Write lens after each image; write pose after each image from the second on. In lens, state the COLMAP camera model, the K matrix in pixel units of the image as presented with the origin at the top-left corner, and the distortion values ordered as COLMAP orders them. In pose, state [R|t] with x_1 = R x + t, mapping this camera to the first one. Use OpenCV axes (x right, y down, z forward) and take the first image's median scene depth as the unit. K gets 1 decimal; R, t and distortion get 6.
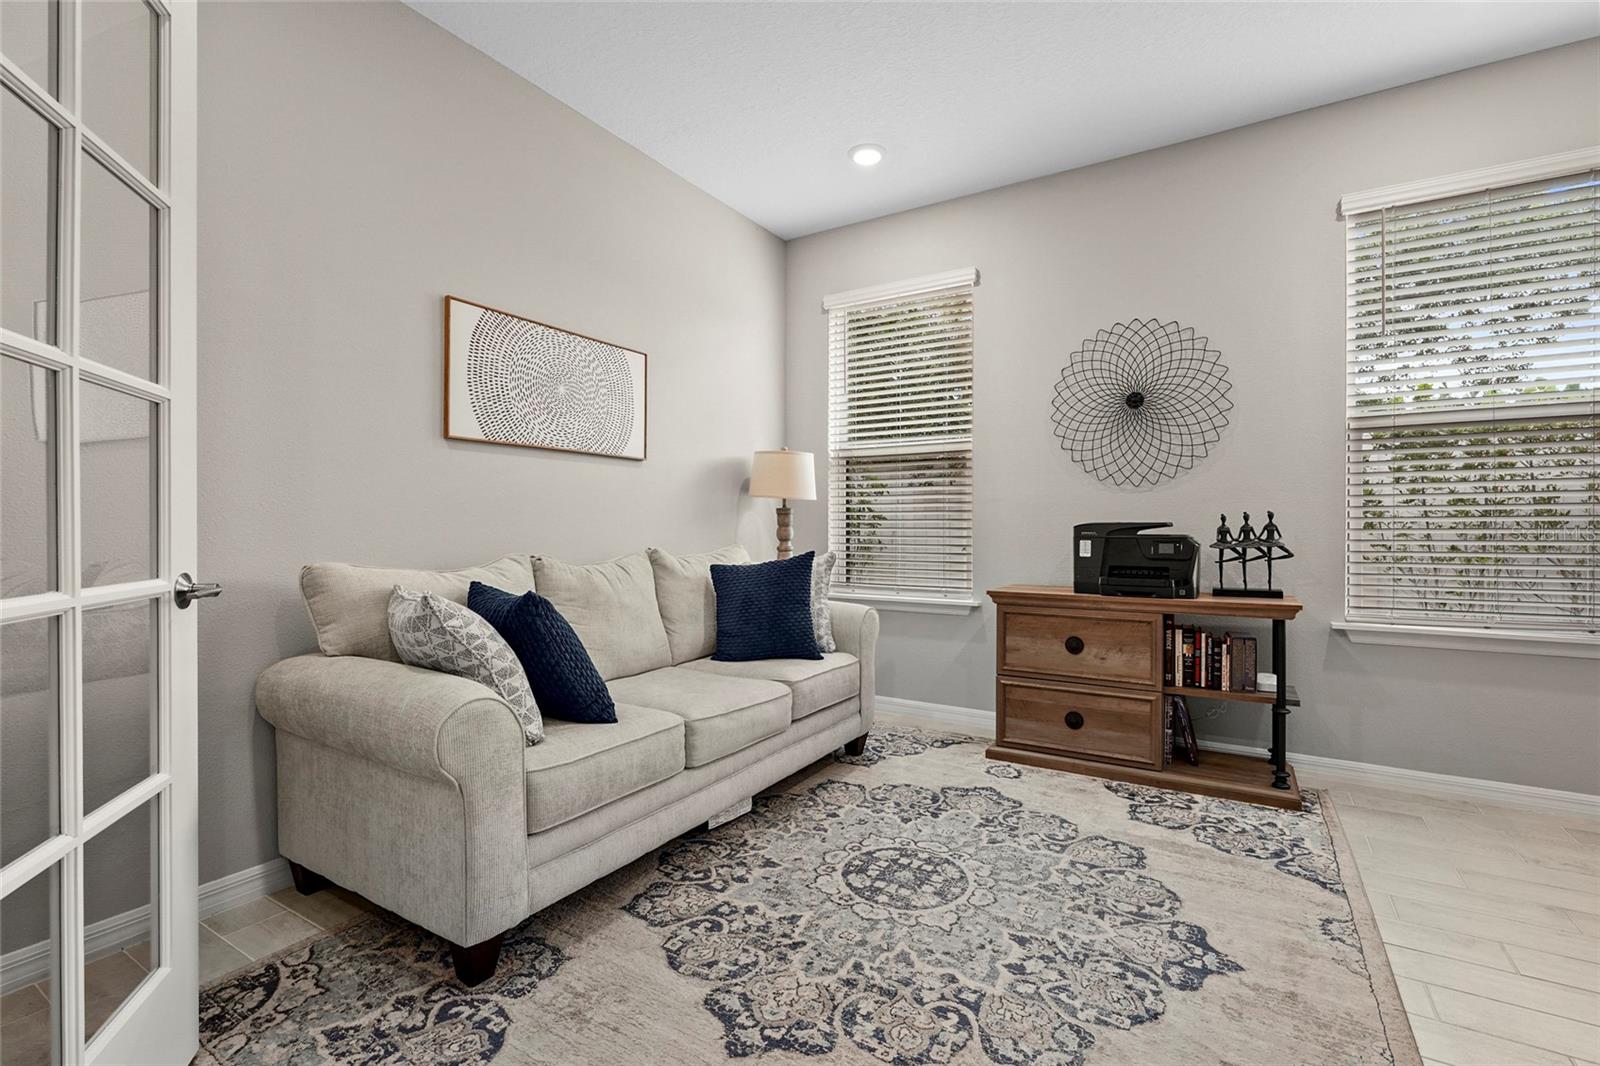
lens RADIAL K [[725.4, 0, 818.9], [0, 725.4, 530.7], [0, 0, 1]] dist [-0.001605, -0.000060]
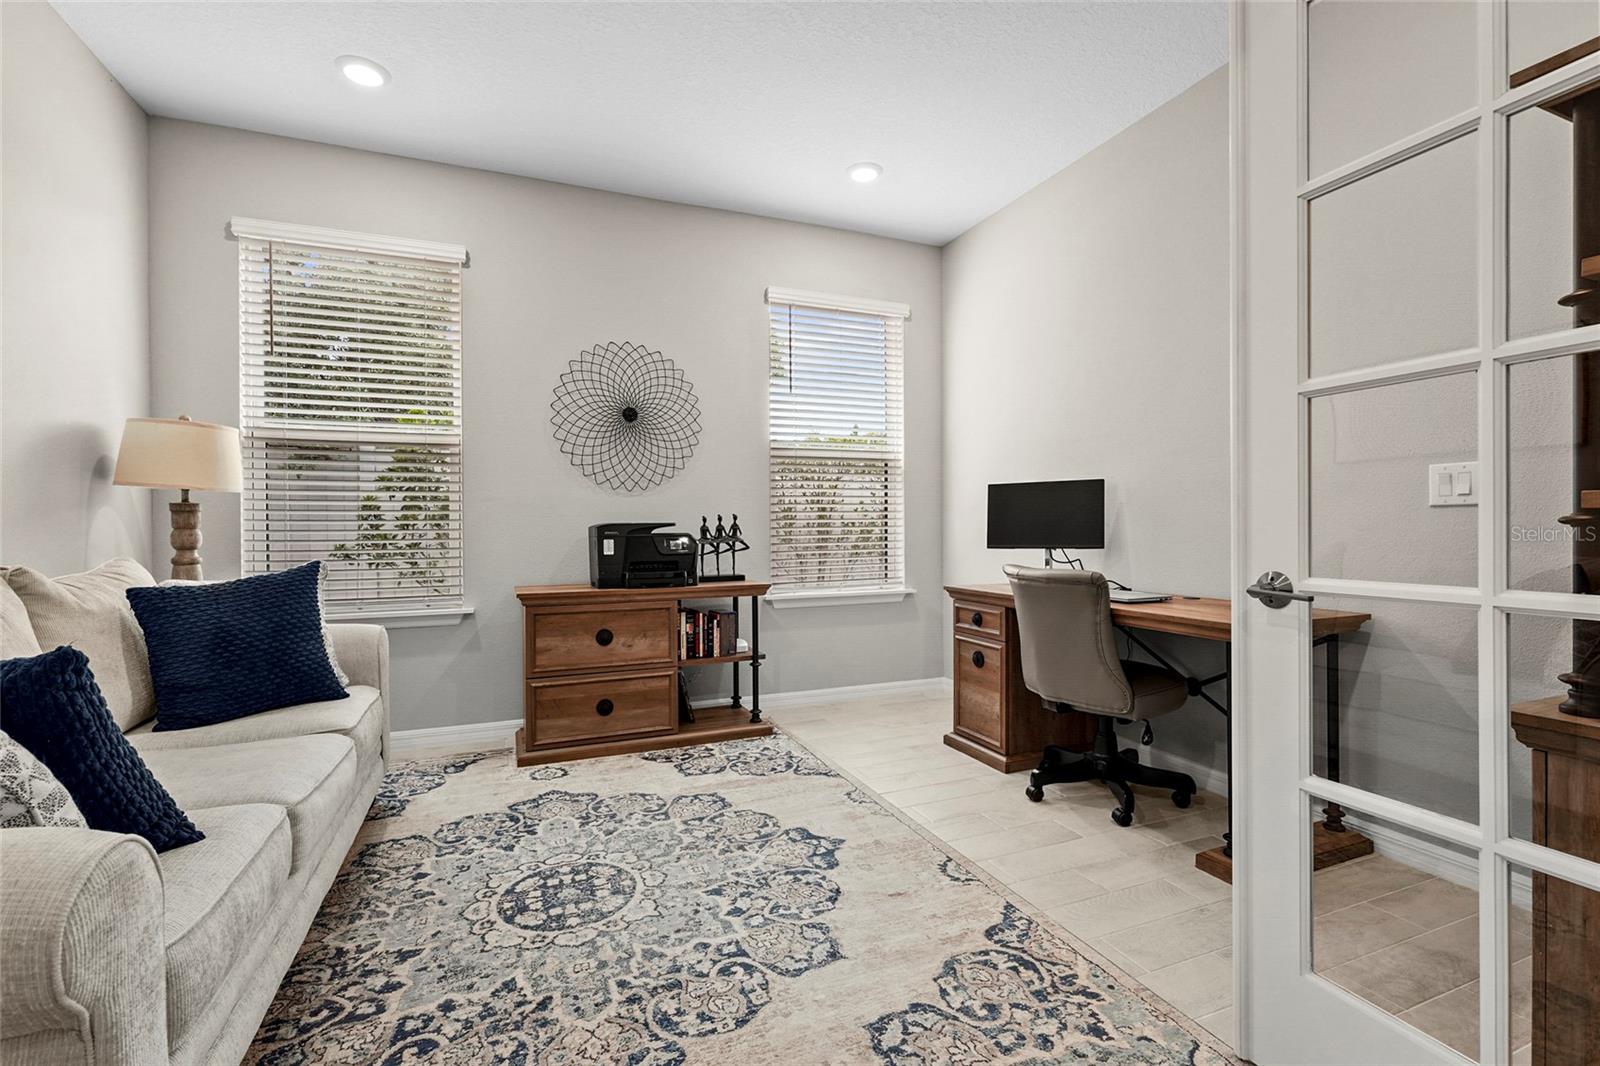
lens RADIAL K [[696.3, 0, 826.8], [0, 696.3, 534.2], [0, 0, 1]] dist [-0.001357, 0.000176]
pose [[0.587495, -0.013890, 0.809108, -0.321358], [0.010952, 0.999898, 0.009214, -0.000575], [-0.809153, 0.003448, 0.587587, 0.144355]]
